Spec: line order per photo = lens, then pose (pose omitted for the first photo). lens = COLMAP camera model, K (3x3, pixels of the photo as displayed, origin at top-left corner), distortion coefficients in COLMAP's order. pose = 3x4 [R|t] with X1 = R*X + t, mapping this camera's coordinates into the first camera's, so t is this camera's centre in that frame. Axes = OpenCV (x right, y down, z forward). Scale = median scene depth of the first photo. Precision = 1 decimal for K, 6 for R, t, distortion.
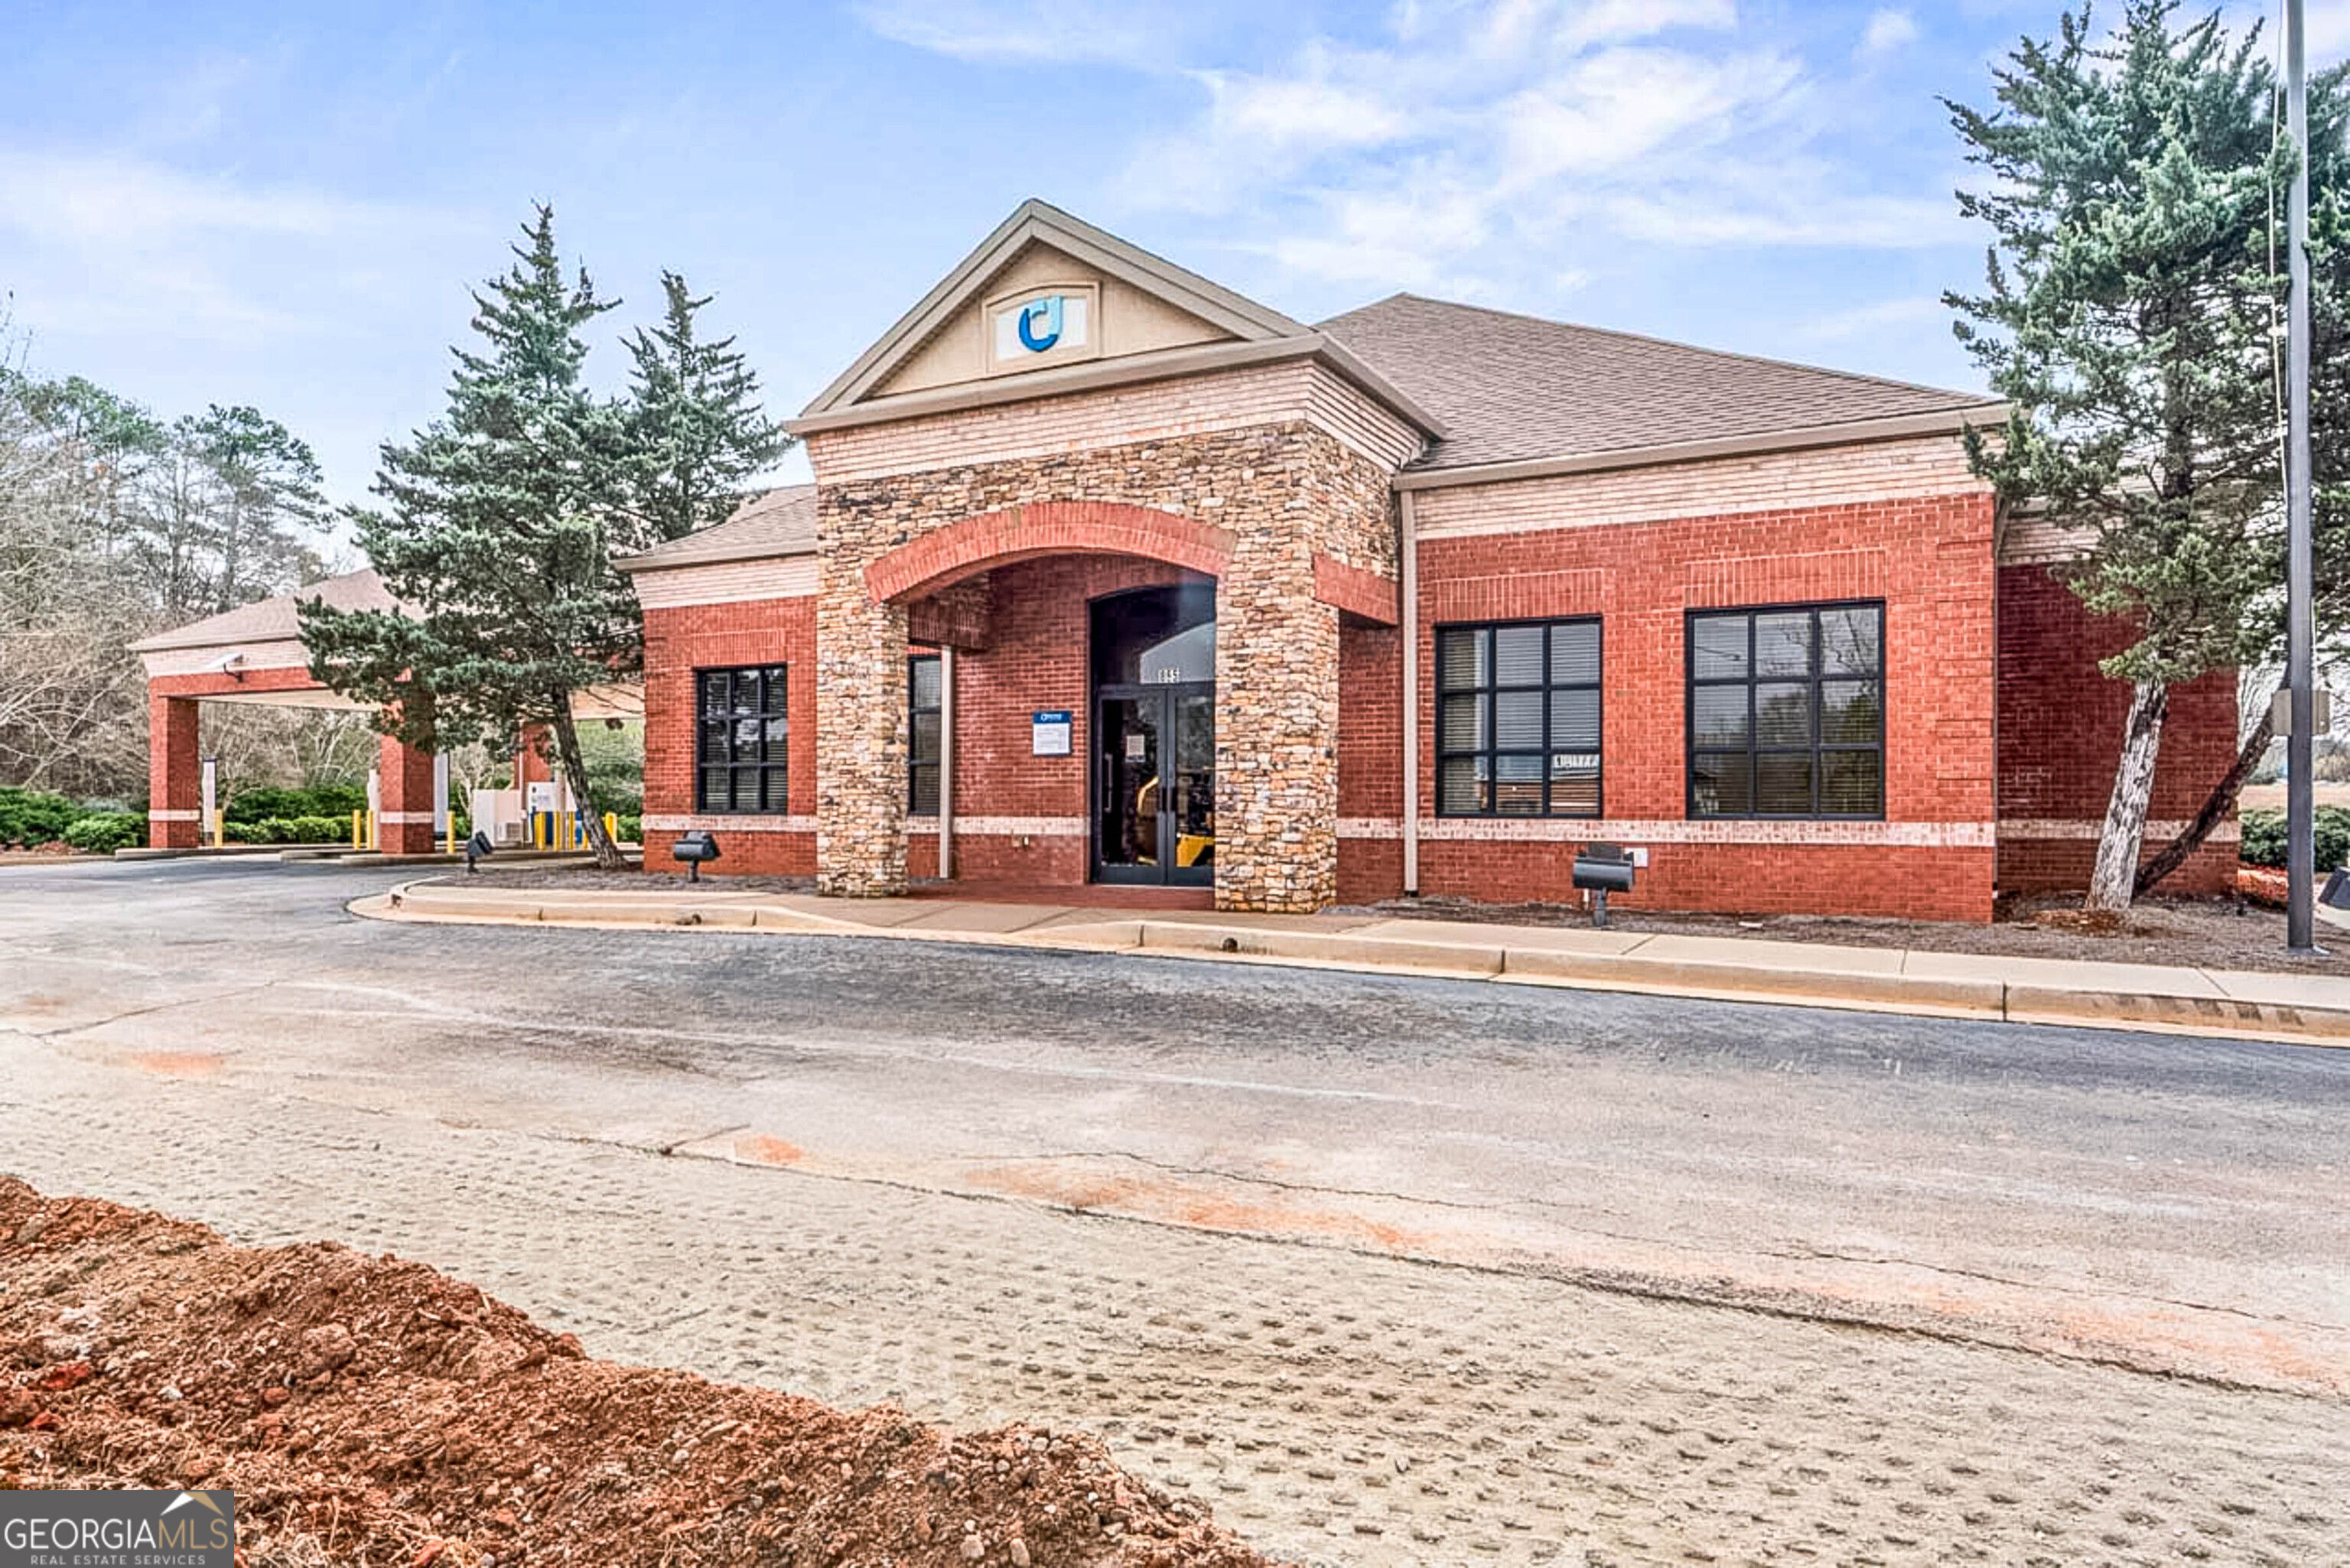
lens RADIAL K [[1450.9, 0, 1174.2], [0, 1450.9, 780.5], [0, 0, 1]] dist [-0.019253, -0.000345]
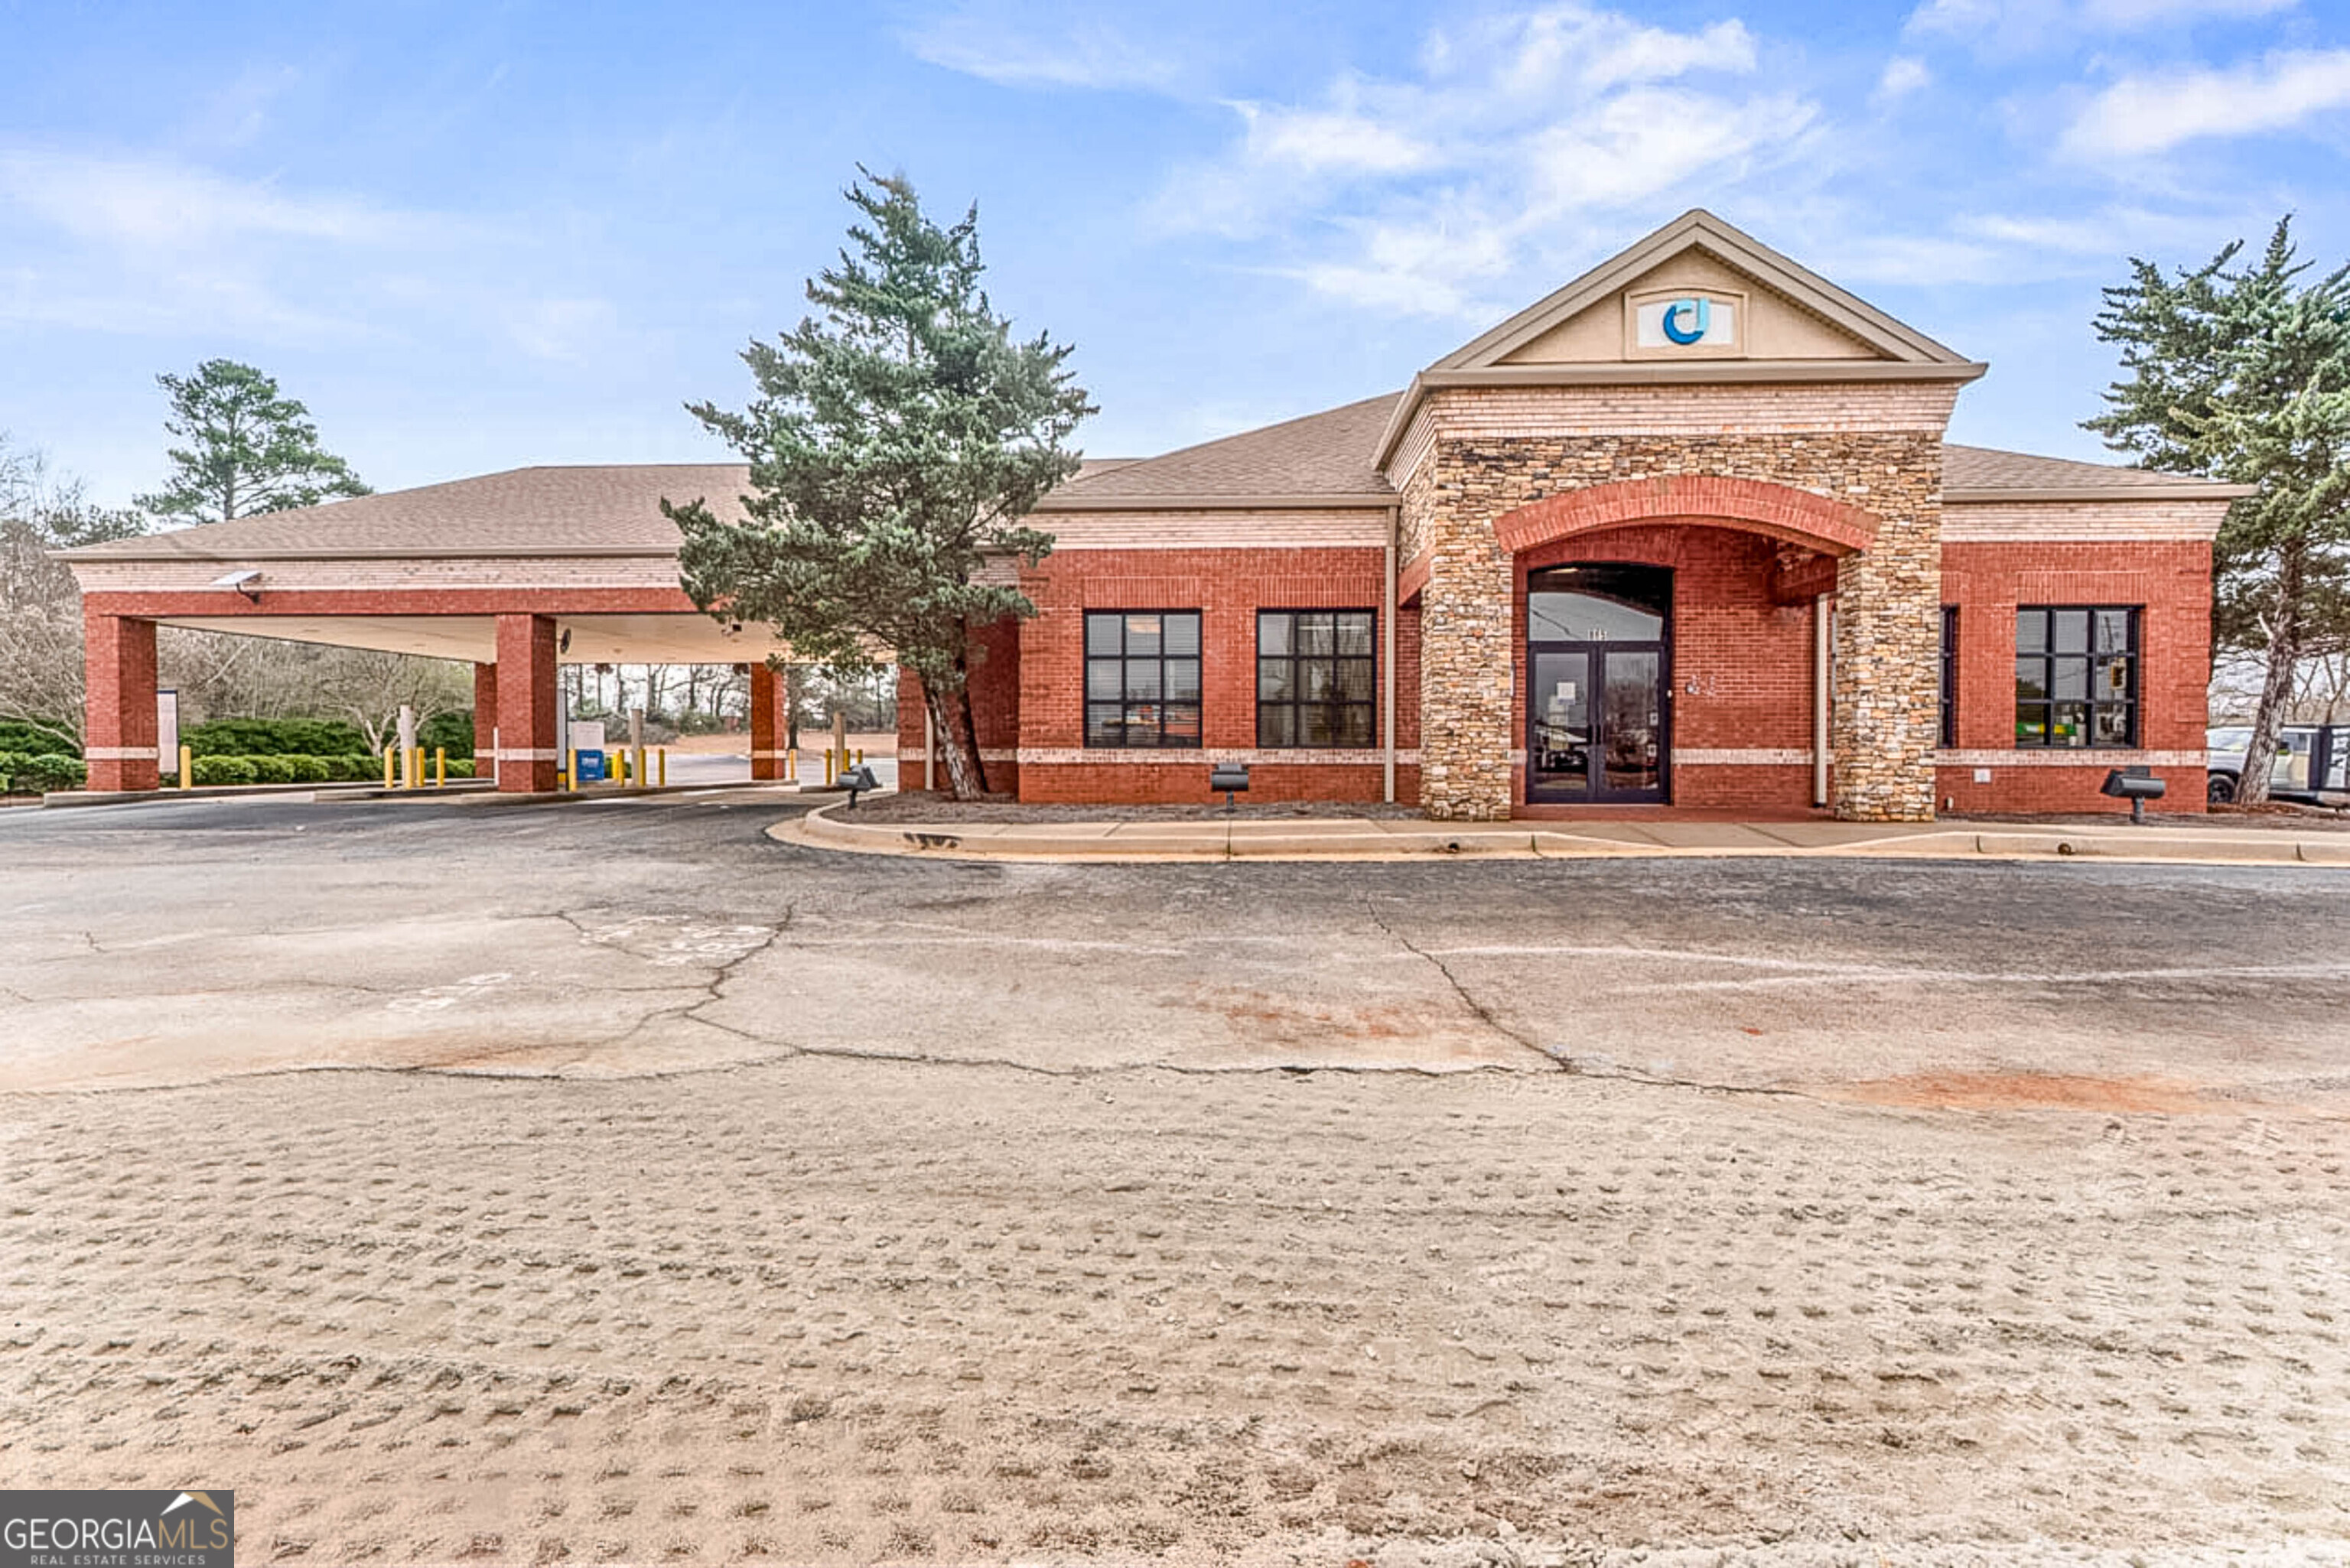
lens RADIAL K [[919.8, 0, 1114.9], [0, 919.8, 751.5], [0, 0, 1]] dist [-0.009521, -0.000286]
pose [[0.907060, 0.000032, 0.421001, -0.799988], [-0.007682, 0.999835, 0.016476, 0.019916], [-0.420931, -0.018179, 0.906910, 0.515219]]
